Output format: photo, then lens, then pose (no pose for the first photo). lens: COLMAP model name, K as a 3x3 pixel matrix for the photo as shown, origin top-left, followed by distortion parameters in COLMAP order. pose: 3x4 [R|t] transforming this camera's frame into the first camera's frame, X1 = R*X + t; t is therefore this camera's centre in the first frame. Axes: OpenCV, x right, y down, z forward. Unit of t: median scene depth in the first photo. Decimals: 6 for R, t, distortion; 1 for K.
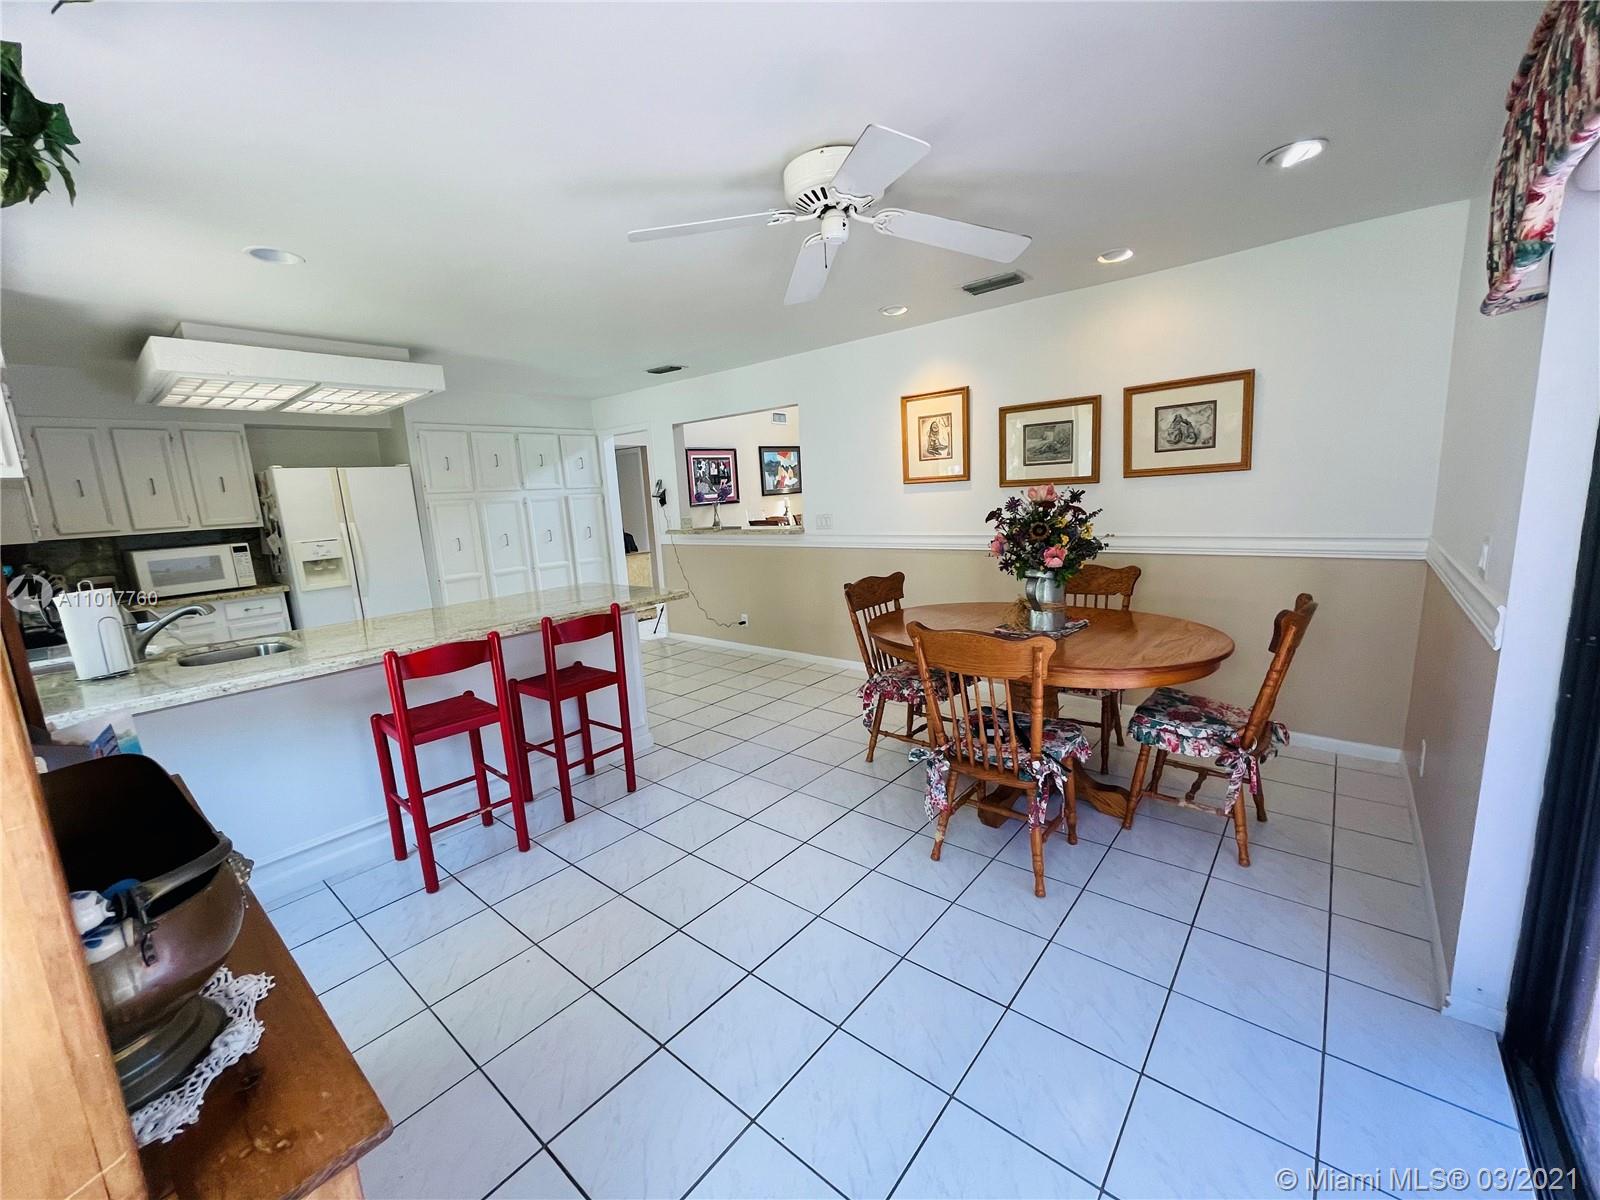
lens RADIAL K [[646.8, 0, 794.7], [0, 646.8, 604.2], [0, 0, 1]] dist [0.001717, 0.000464]
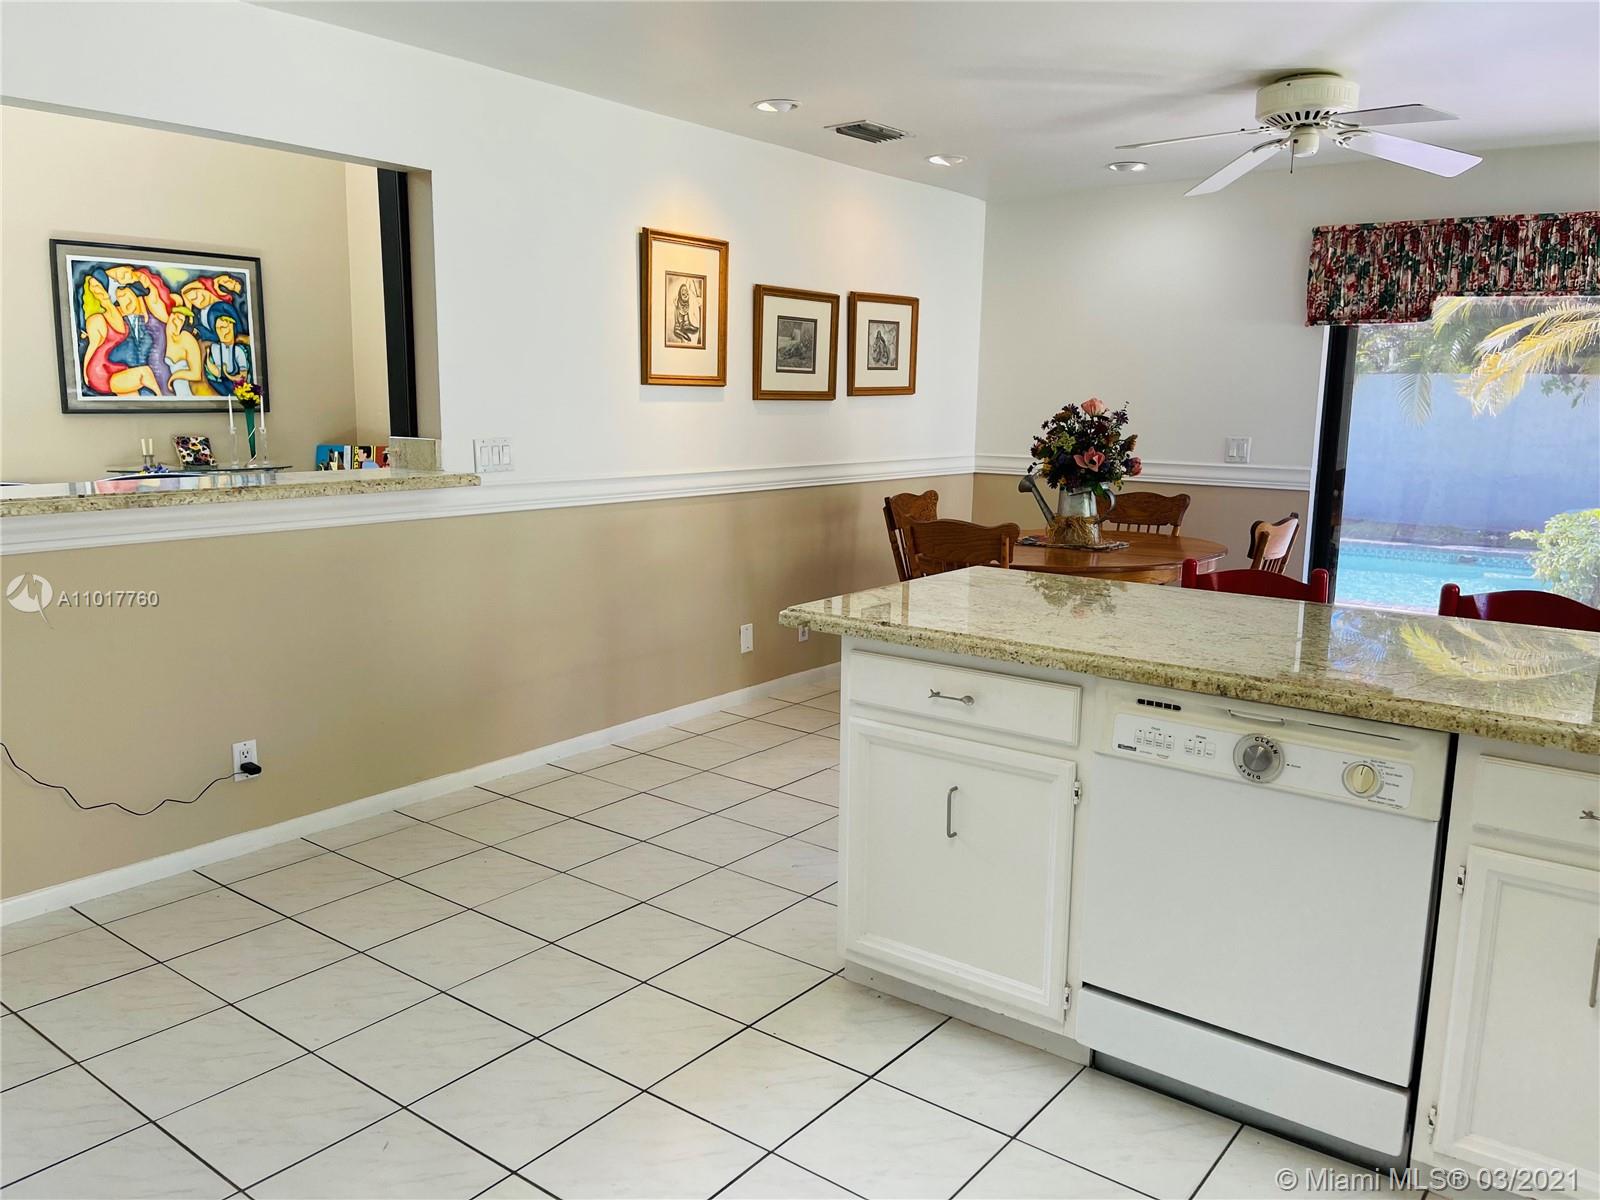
lens RADIAL K [[1214.8, 0, 806.5], [0, 1214.8, 603.8], [0, 0, 1]] dist [0.059408, -0.067315]
pose [[-0.052360, -0.115146, 0.991968, -1.241717], [0.168156, 0.978130, 0.122416, -0.144461], [-0.984369, 0.173215, -0.031852, 1.269002]]
